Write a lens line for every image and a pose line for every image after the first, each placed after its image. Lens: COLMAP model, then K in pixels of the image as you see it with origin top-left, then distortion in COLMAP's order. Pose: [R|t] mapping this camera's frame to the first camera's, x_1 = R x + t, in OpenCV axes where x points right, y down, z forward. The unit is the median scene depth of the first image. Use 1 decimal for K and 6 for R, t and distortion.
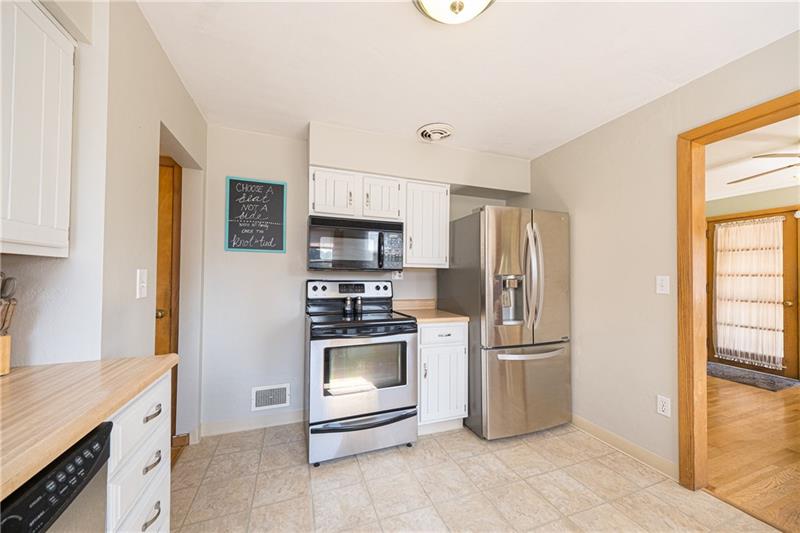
lens RADIAL K [[296.7, 0, 404.5], [0, 296.7, 270.4], [0, 0, 1]] dist [0.000347, -0.000466]
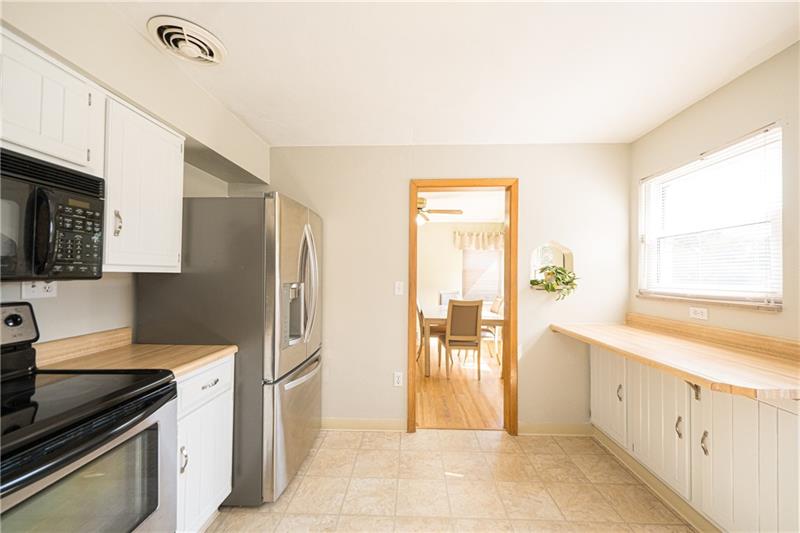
lens RADIAL K [[296.7, 0, 404.2], [0, 296.7, 269.1], [0, 0, 1]] dist [0.000347, -0.000466]
pose [[0.374399, 0.011650, 0.927194, -0.288029], [-0.025228, 0.999679, -0.002374, -0.029086], [-0.926924, -0.022502, 0.374573, 0.400926]]
